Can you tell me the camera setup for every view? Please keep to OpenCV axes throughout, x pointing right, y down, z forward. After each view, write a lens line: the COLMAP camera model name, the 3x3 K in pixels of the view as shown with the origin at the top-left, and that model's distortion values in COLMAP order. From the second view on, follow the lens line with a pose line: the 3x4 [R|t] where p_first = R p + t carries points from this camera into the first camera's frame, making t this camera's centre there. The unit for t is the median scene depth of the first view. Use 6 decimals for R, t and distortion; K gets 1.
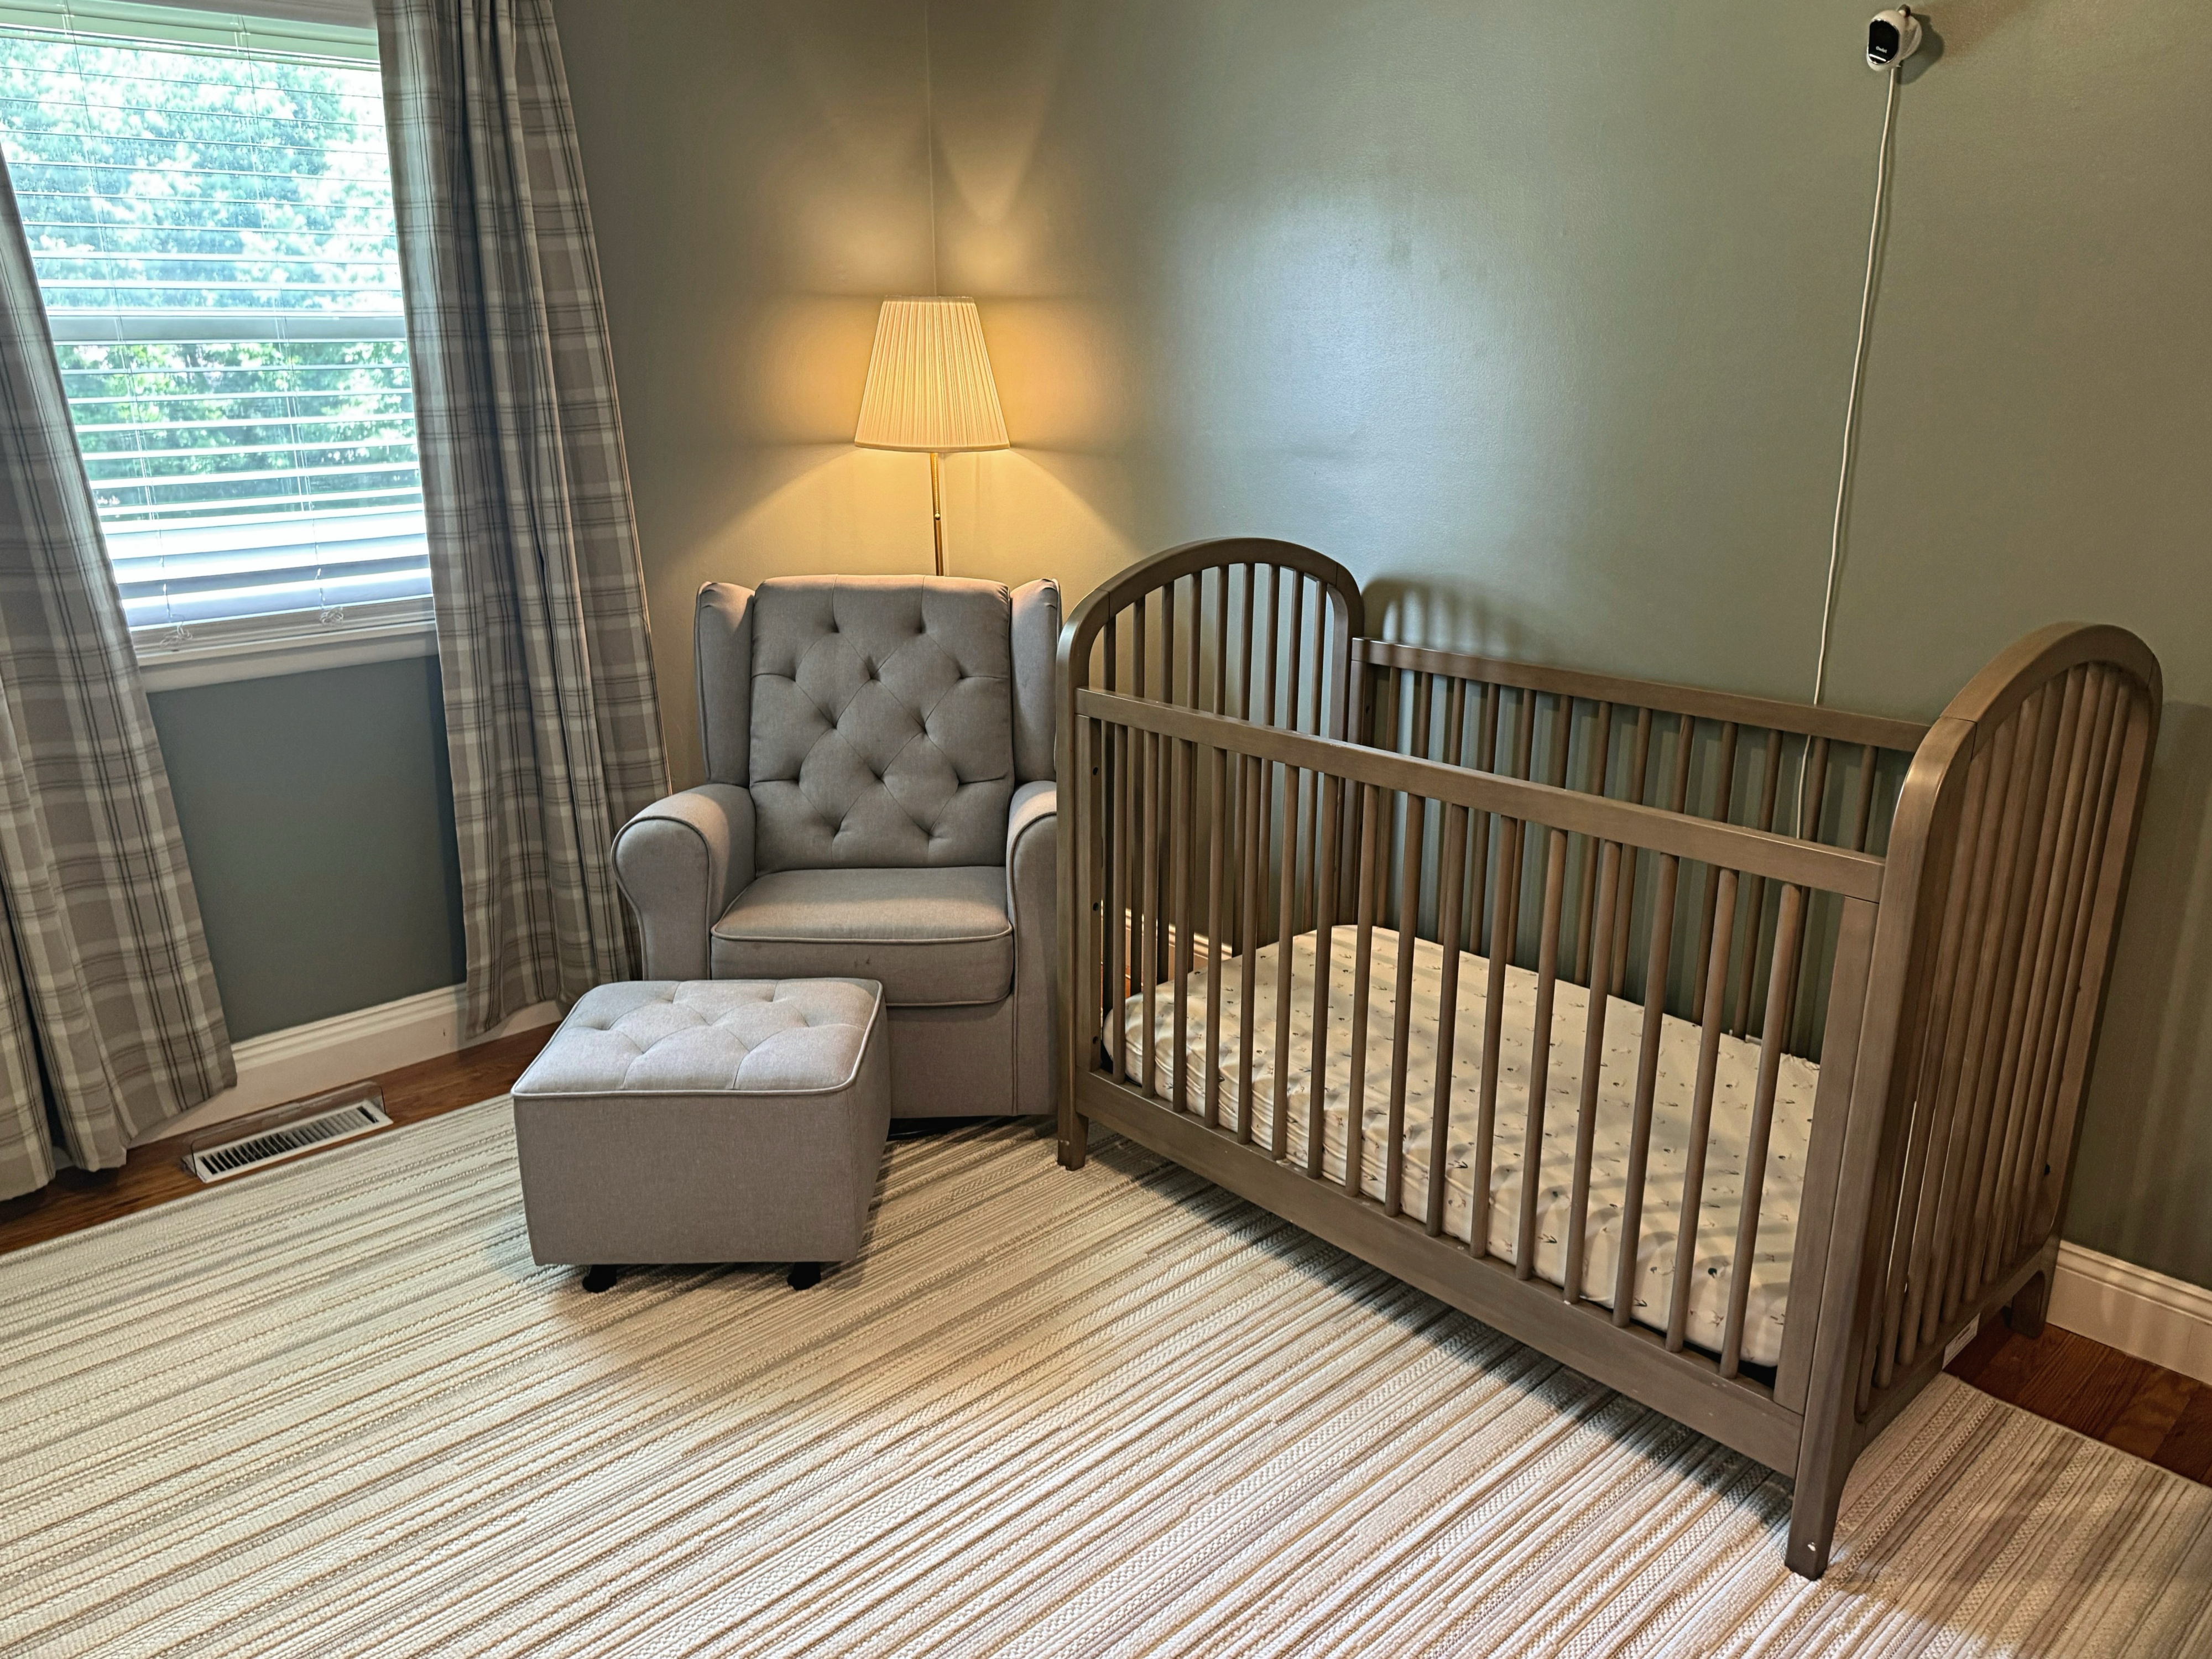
lens RADIAL K [[1608.2, 0, 1106.0], [0, 1608.2, 829.5], [0, 0, 1]] dist [0.124481, -0.146740]
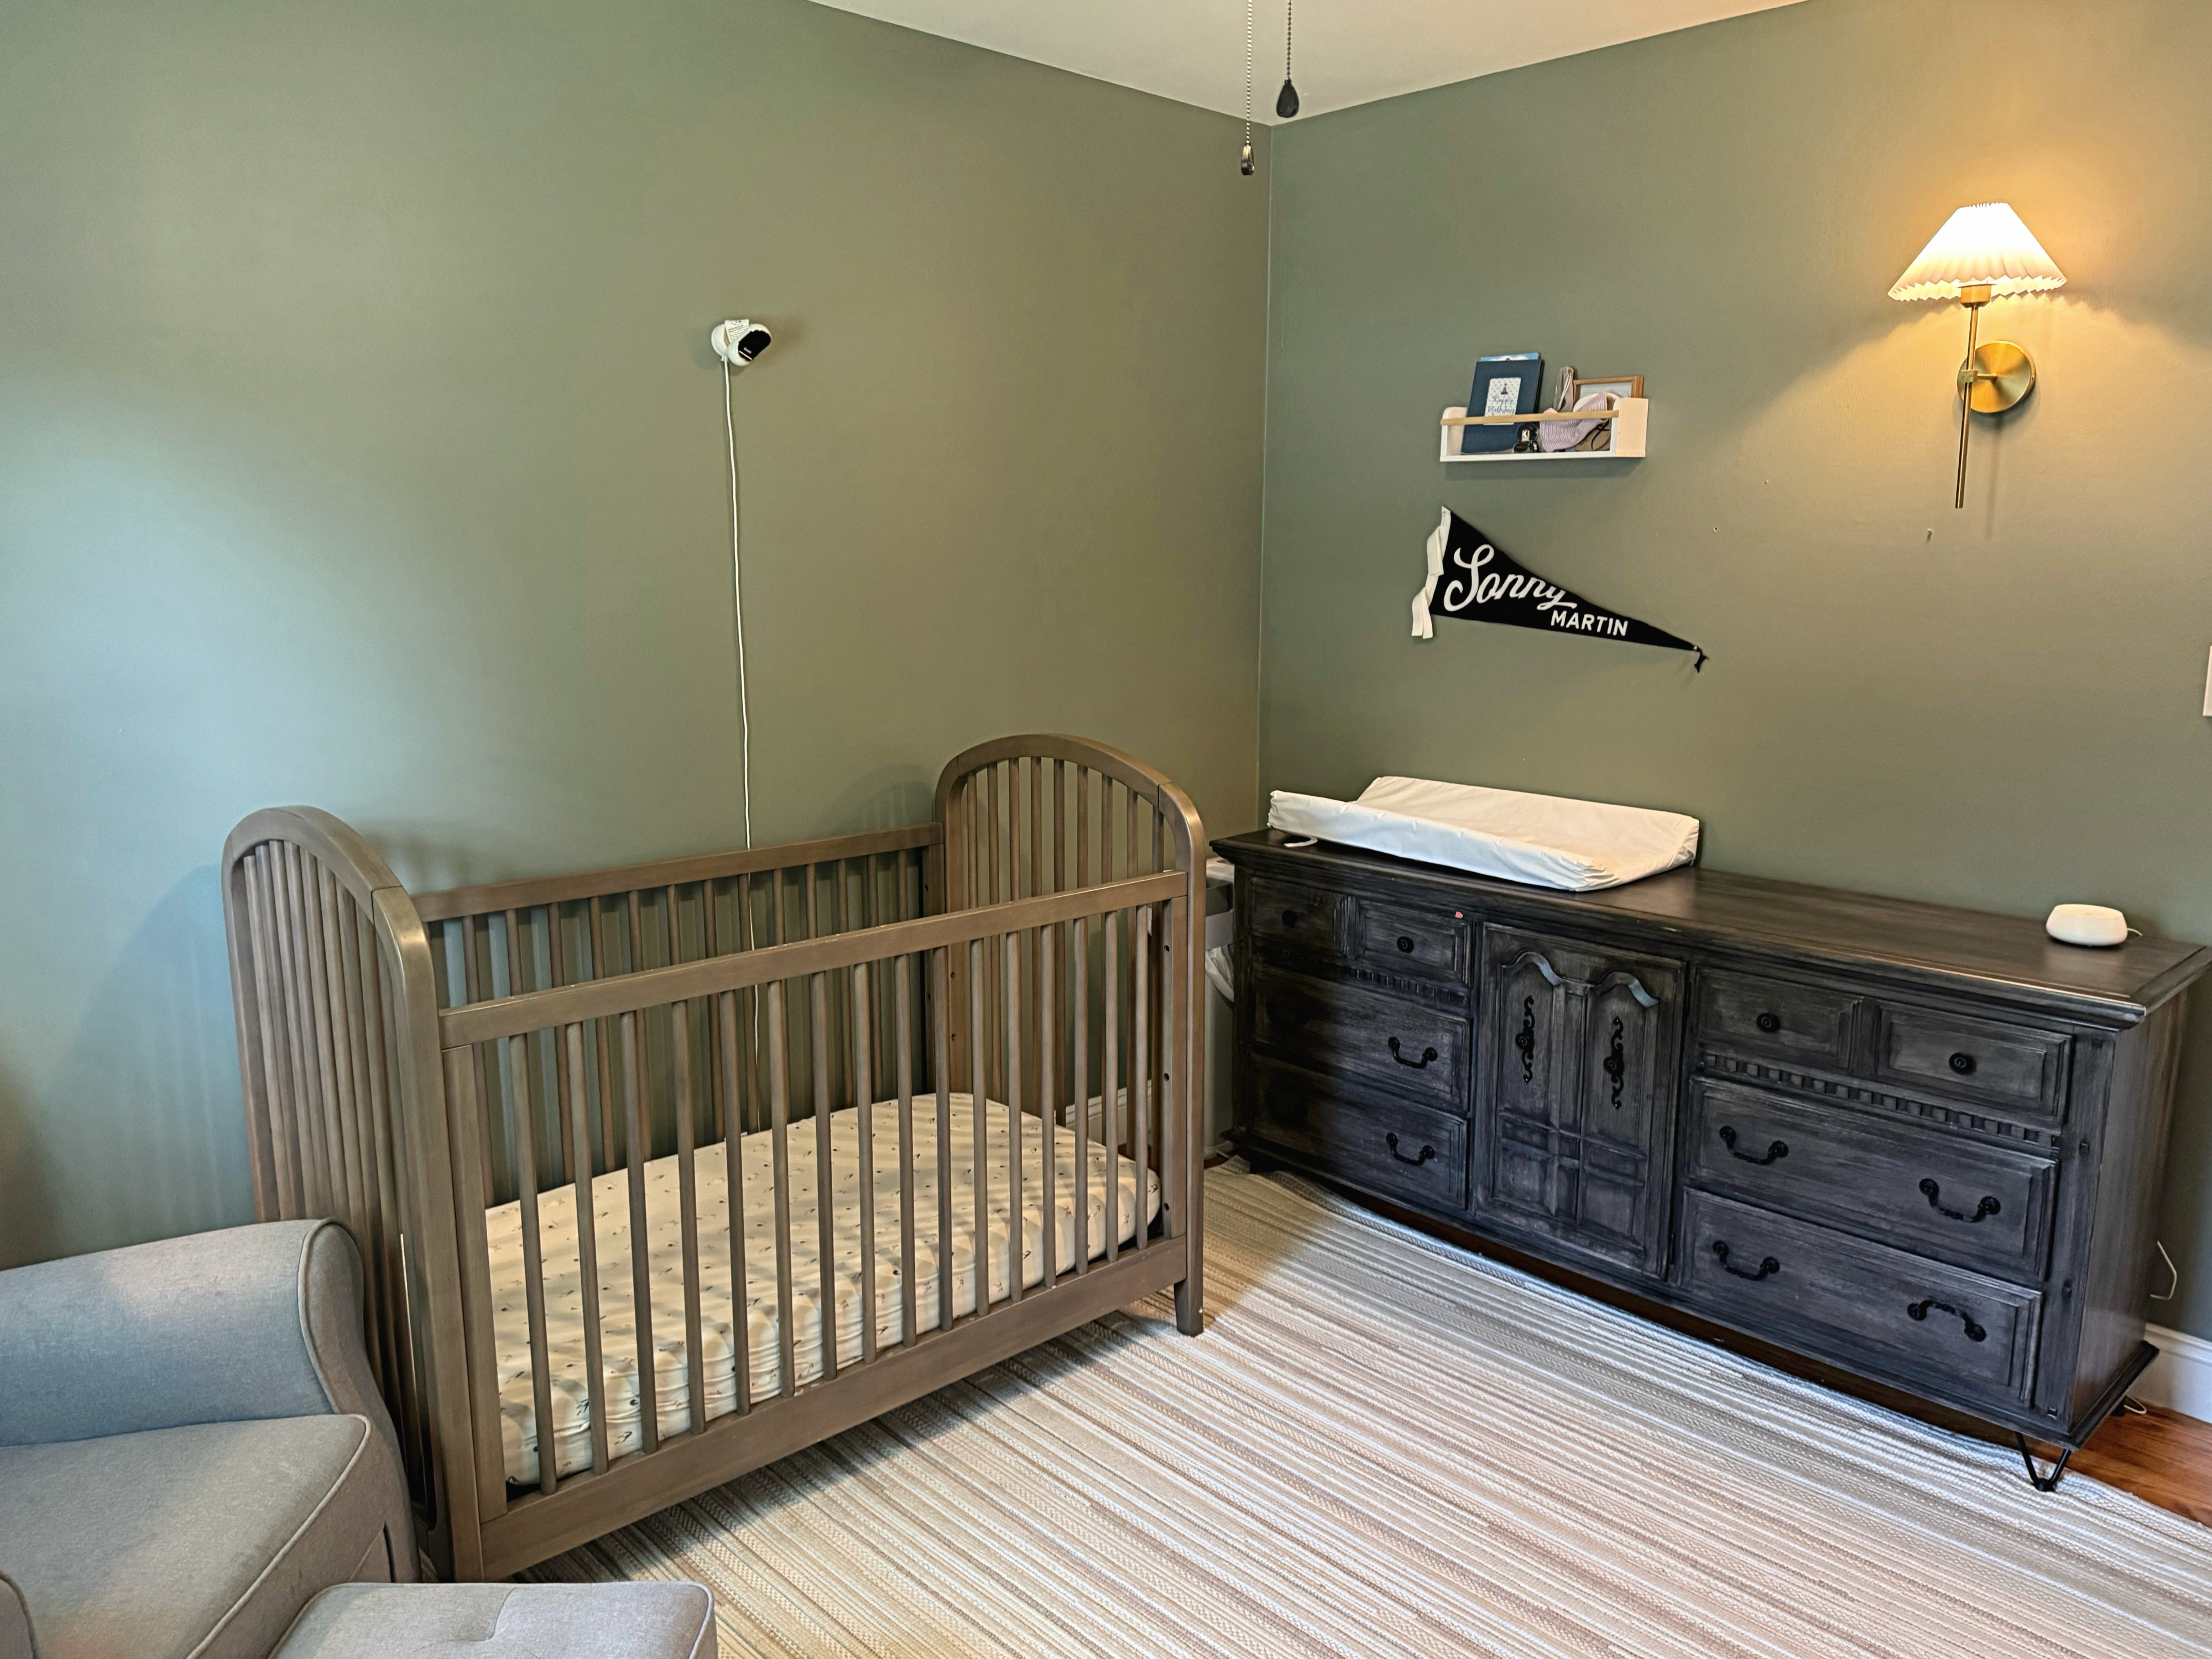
lens RADIAL K [[1608.2, 0, 1106.0], [0, 1608.2, 829.5], [0, 0, 1]] dist [0.124481, -0.146740]
pose [[0.003149, -0.181686, 0.983352, -0.750744], [0.284437, 0.942901, 0.173301, -0.216581], [-0.958690, 0.279156, 0.054648, 0.645311]]
